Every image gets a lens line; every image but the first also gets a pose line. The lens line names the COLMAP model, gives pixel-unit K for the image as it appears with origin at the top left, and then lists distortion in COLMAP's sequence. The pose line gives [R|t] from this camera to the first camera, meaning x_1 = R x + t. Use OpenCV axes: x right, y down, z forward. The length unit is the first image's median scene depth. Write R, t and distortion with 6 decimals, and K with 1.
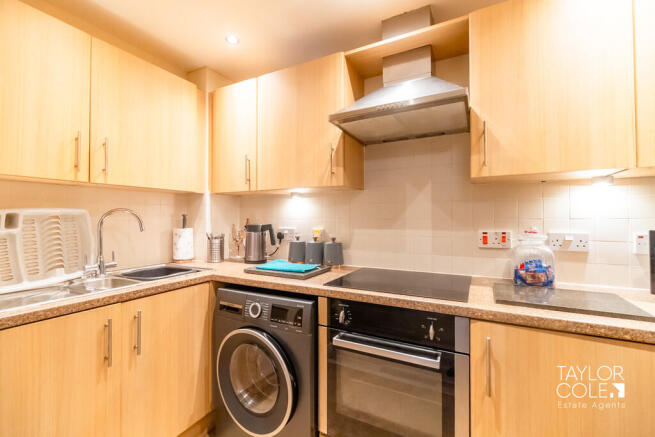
lens RADIAL K [[284.9, 0, 325.1], [0, 284.9, 216.9], [0, 0, 1]] dist [-0.000240, -0.000179]
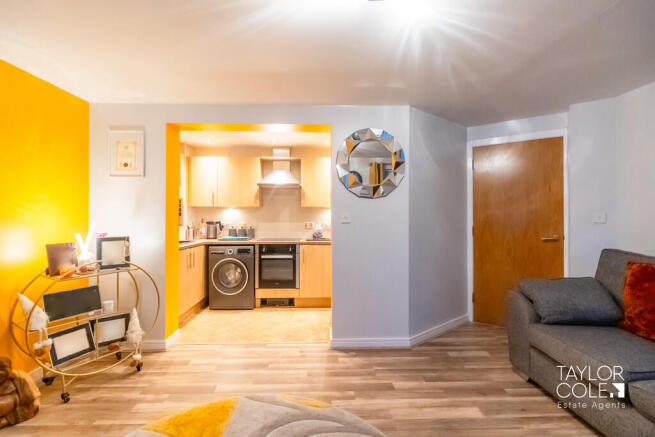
lens RADIAL K [[284.9, 0, 325.1], [0, 284.9, 216.9], [0, 0, 1]] dist [-0.000240, -0.000179]
pose [[0.869665, 0.003936, 0.493627, -0.768118], [-0.007135, 0.999964, 0.004598, -0.030354], [-0.493591, -0.007520, 0.869662, -1.762770]]
